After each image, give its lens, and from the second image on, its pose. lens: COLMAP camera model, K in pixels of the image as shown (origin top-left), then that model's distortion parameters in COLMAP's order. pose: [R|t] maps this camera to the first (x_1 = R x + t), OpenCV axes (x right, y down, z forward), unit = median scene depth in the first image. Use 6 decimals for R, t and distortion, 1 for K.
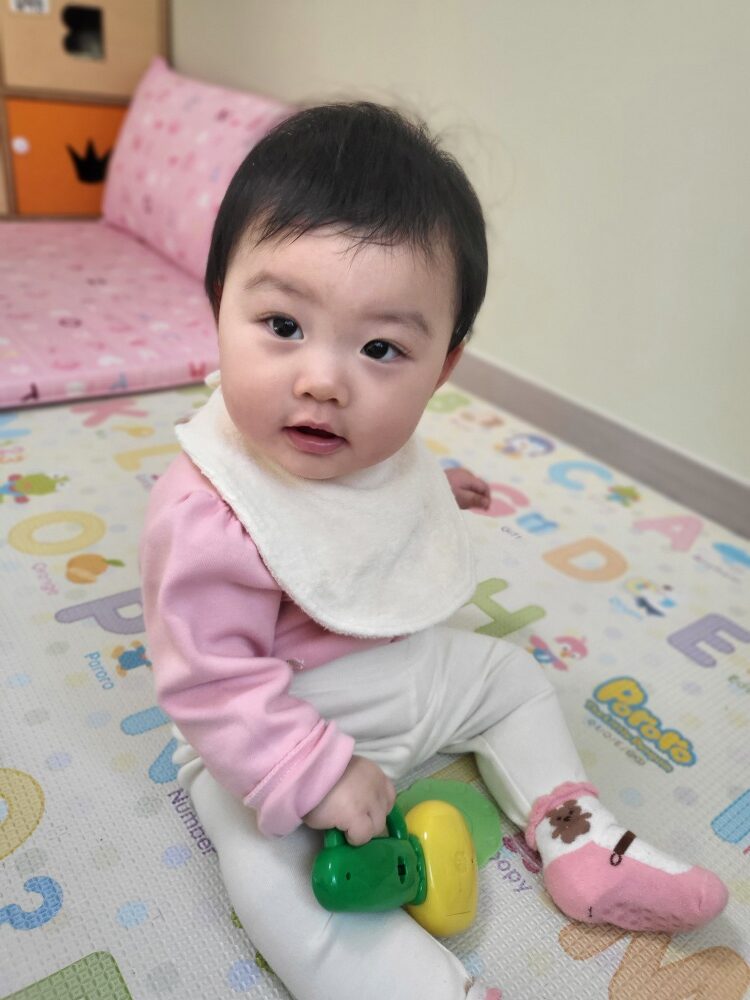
lens RADIAL K [[790.2, 0, 376.7], [0, 790.2, 497.0], [0, 0, 1]] dist [-0.007694, 0.051889]
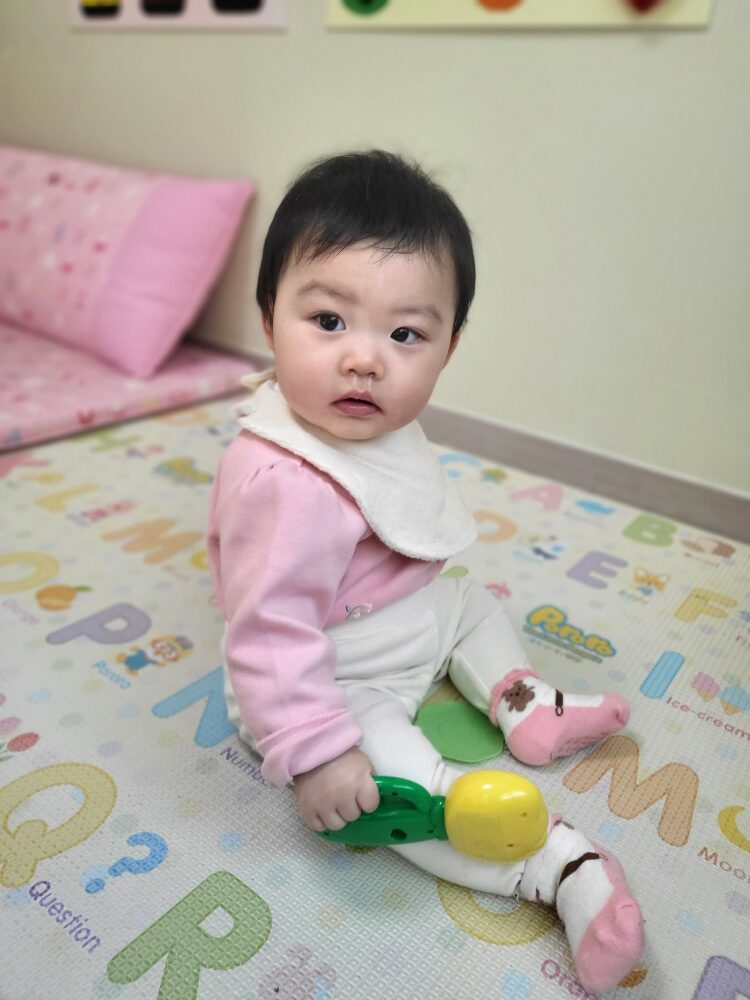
lens RADIAL K [[781.2, 0, 375.0], [0, 781.2, 500.0], [0, 0, 1]] dist [-0.030952, 0.051770]
pose [[0.962452, -0.141737, 0.231511, -0.219487], [0.153111, 0.987696, -0.031831, 0.072746], [-0.224151, 0.066083, 0.972311, -0.140080]]
